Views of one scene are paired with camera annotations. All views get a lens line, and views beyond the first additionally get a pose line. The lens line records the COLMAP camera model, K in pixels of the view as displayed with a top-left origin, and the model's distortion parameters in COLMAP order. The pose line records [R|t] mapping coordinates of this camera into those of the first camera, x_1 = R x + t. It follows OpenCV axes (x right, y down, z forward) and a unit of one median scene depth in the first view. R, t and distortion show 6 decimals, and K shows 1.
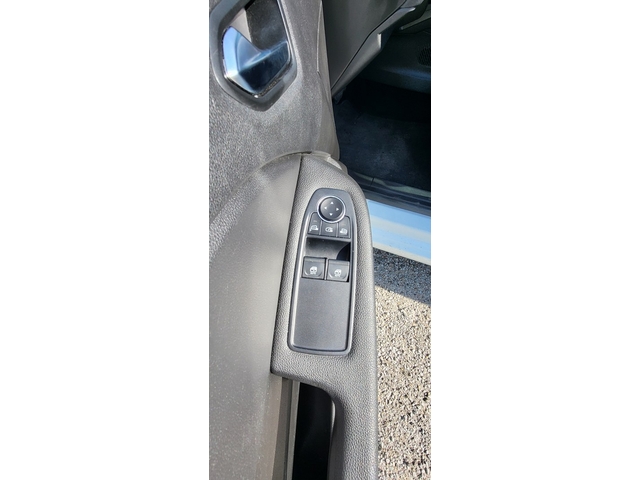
lens RADIAL K [[257.5, 0, 319.7], [0, 257.5, 241.7], [0, 0, 1]] dist [0.012119, 0.000078]
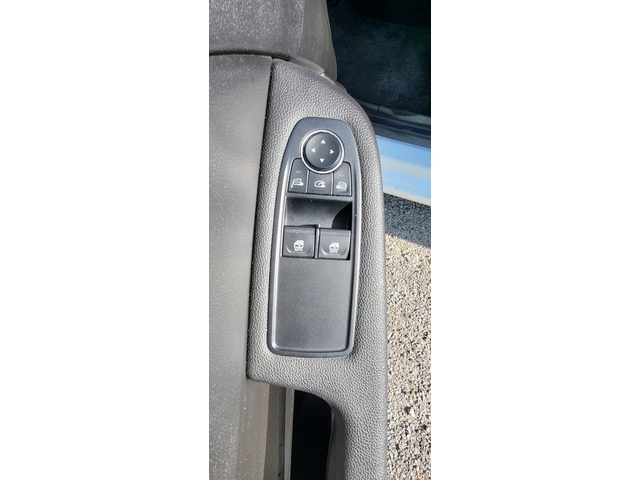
lens RADIAL K [[257.5, 0, 317.3], [0, 257.5, 242.3], [0, 0, 1]] dist [0.012119, 0.000078]
pose [[0.999352, -0.031494, -0.017442, 0.035876], [0.034618, 0.973655, 0.225383, -0.050305], [0.009885, -0.225840, 0.974114, 0.305483]]
